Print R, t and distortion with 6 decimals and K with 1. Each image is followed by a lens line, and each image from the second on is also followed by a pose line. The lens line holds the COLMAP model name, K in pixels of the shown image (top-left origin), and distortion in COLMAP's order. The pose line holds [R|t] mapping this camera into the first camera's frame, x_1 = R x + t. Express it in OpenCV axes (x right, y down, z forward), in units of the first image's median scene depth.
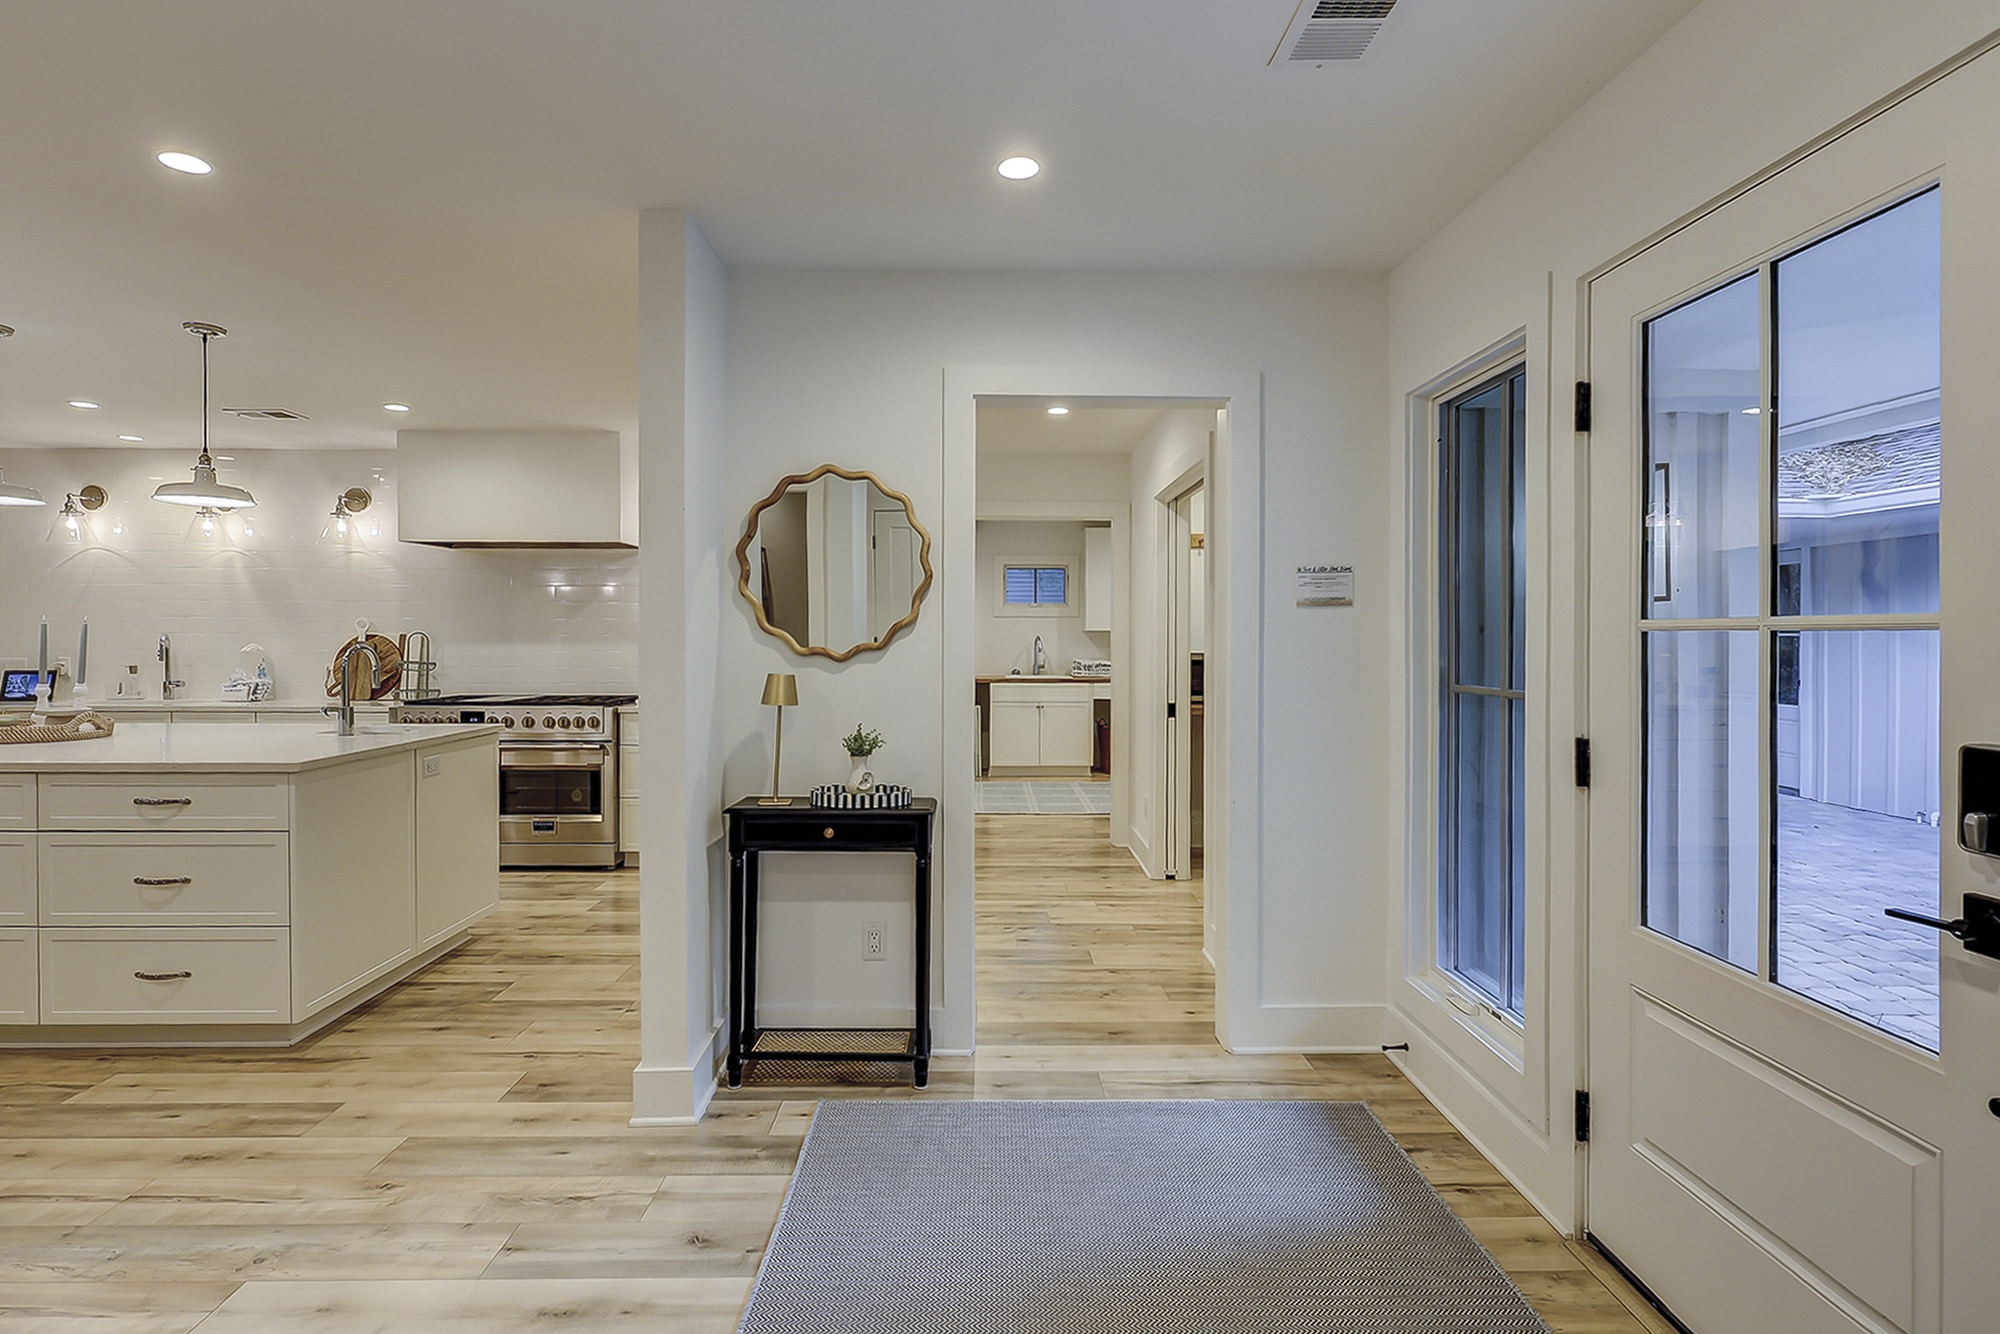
lens RADIAL K [[988.4, 0, 995.5], [0, 988.4, 644.4], [0, 0, 1]] dist [-0.001722, -0.000197]
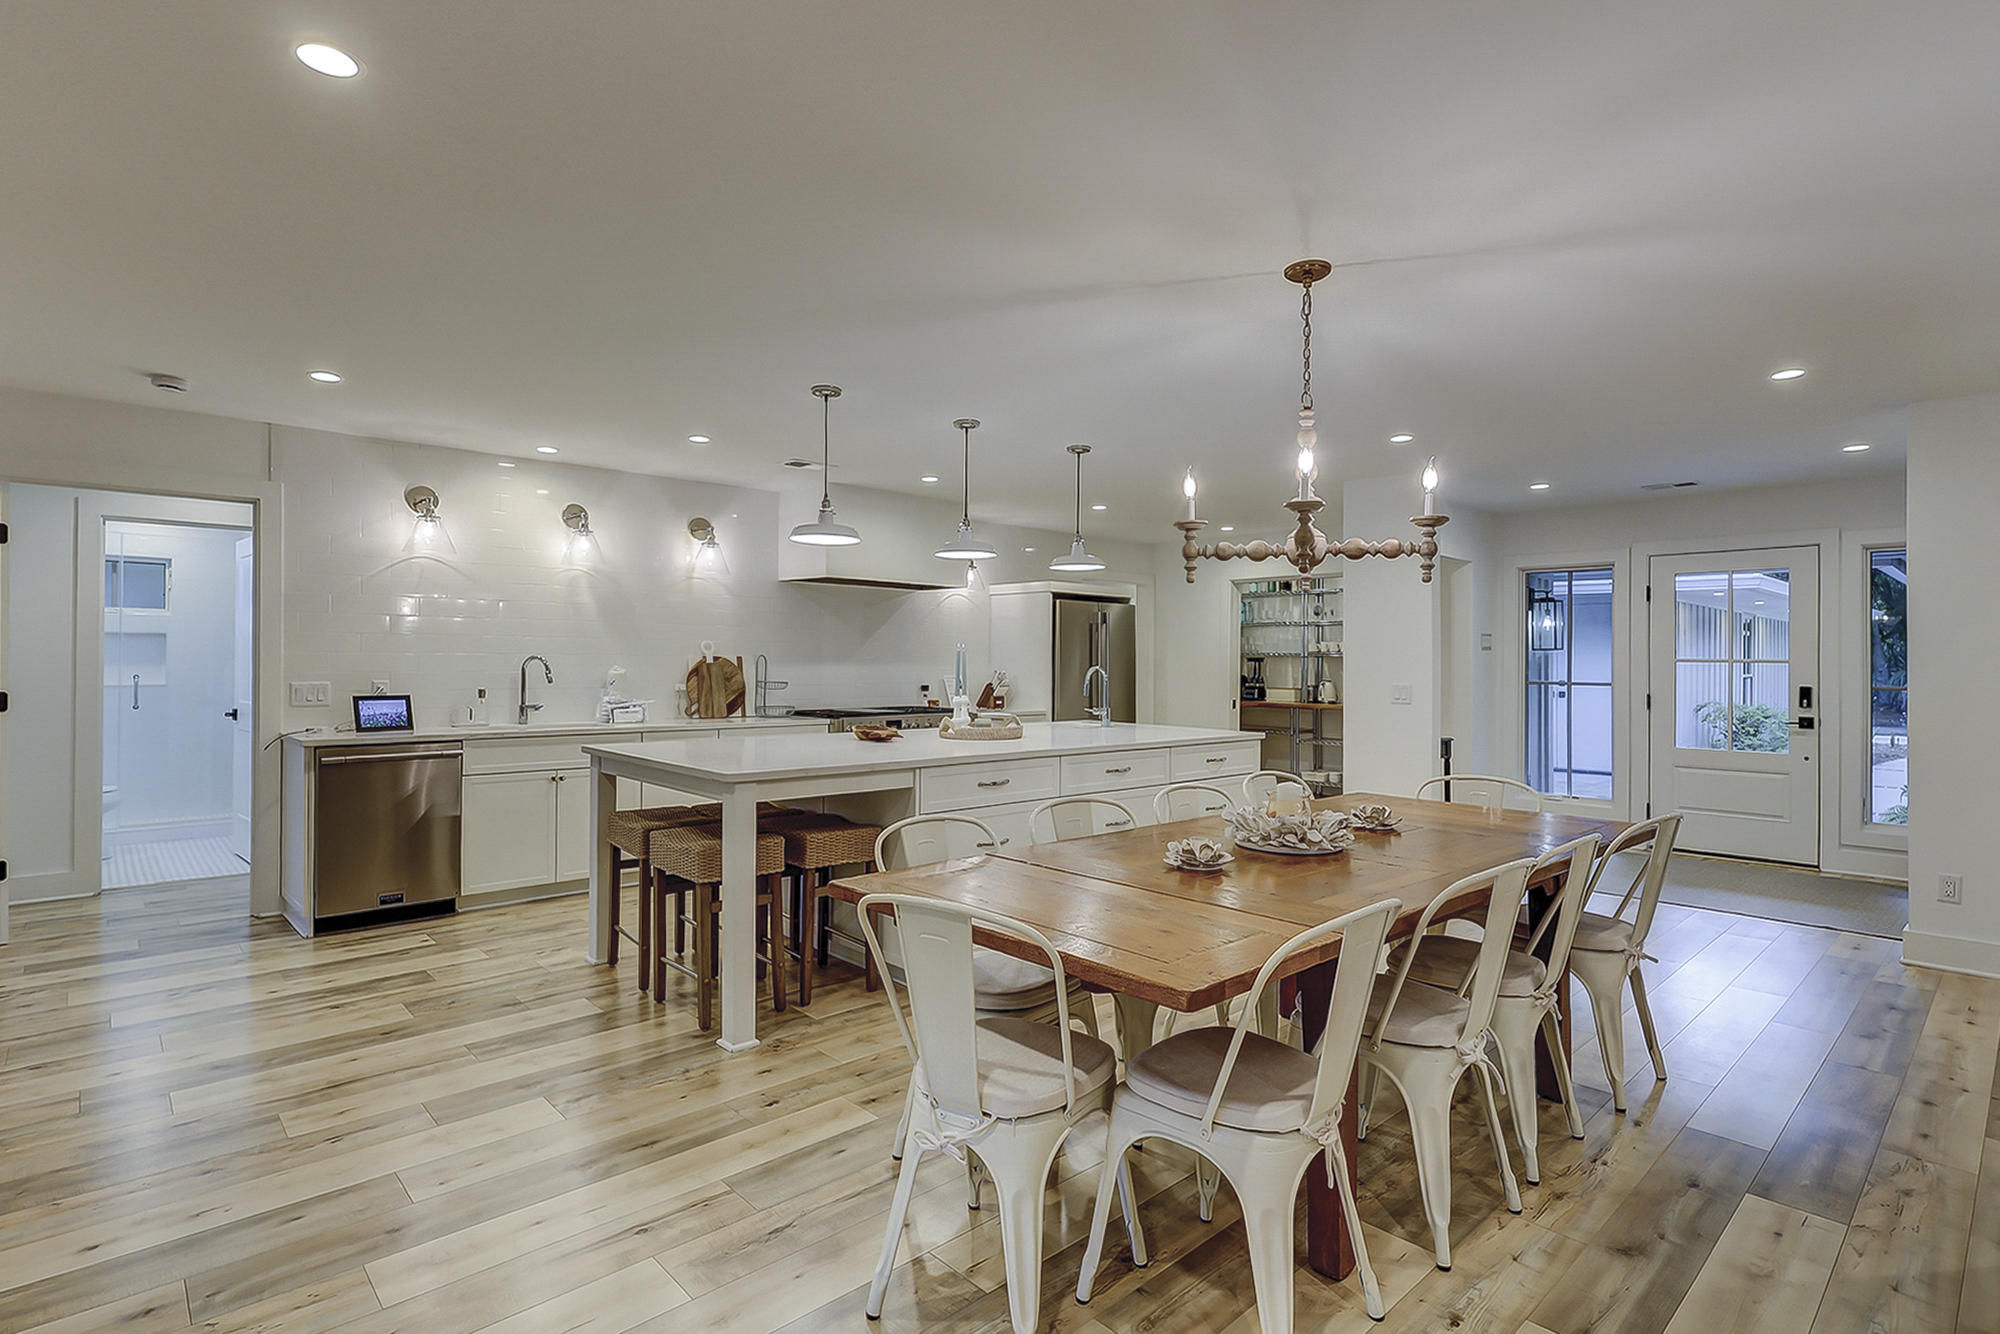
lens RADIAL K [[984.3, 0, 977.1], [0, 984.3, 657.7], [0, 0, 1]] dist [-0.003445, -0.000140]
pose [[0.751517, 0.004352, 0.659699, -1.690718], [-0.000481, 0.999982, -0.006049, -0.003352], [-0.659714, 0.004228, 0.751505, 0.009489]]
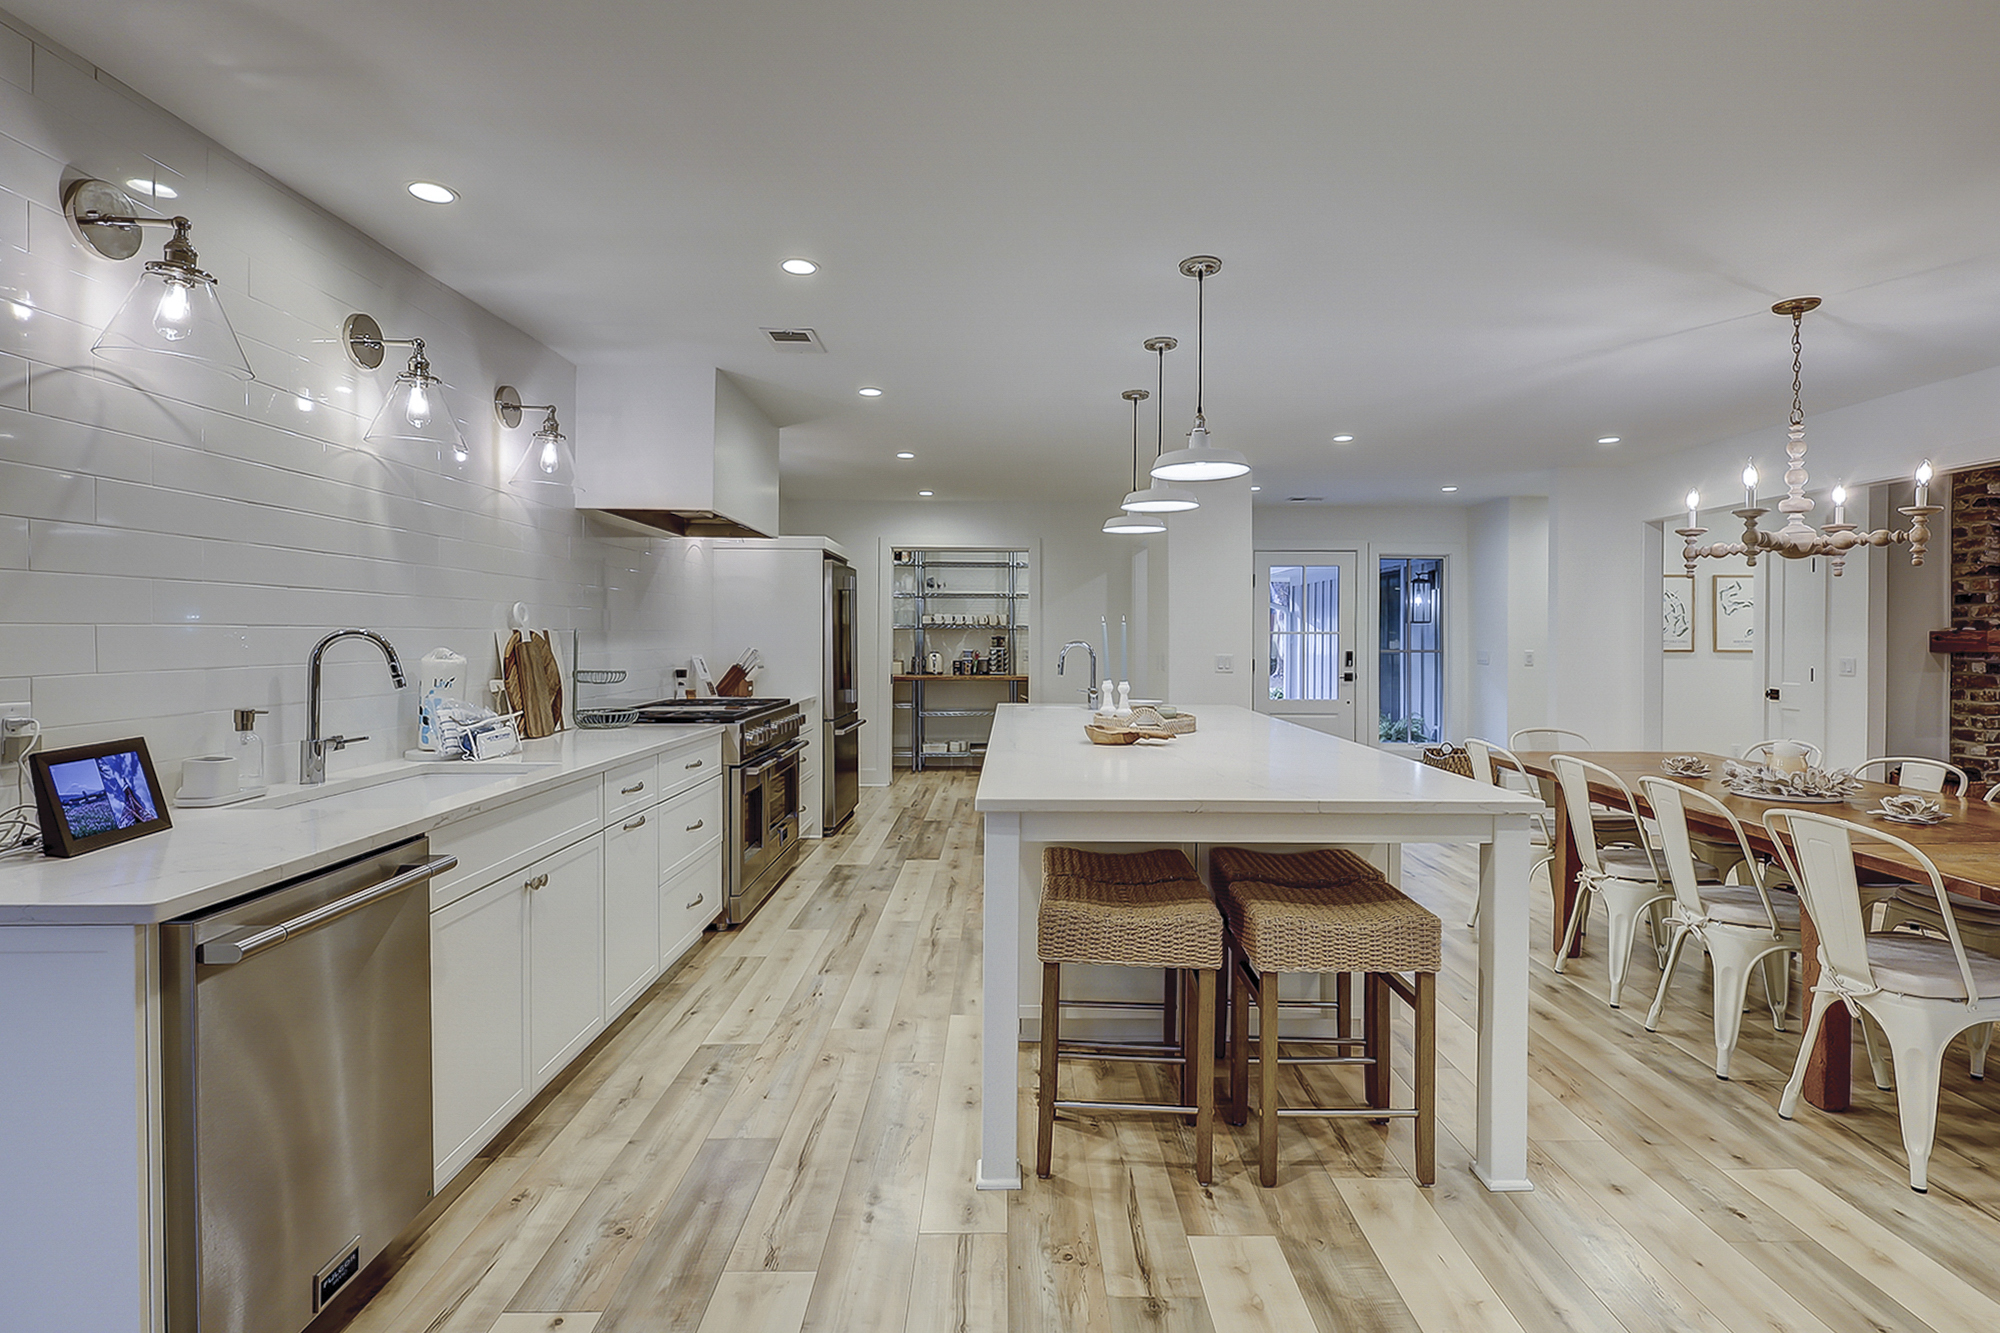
lens RADIAL K [[985.6, 0, 1017.9], [0, 985.6, 641.0], [0, 0, 1]] dist [-0.001929, 0.000307]
pose [[0.001853, -0.008640, 0.999961, -1.879743], [0.002504, 0.999960, 0.008635, -0.011528], [-0.999995, 0.002488, 0.001874, 1.041185]]
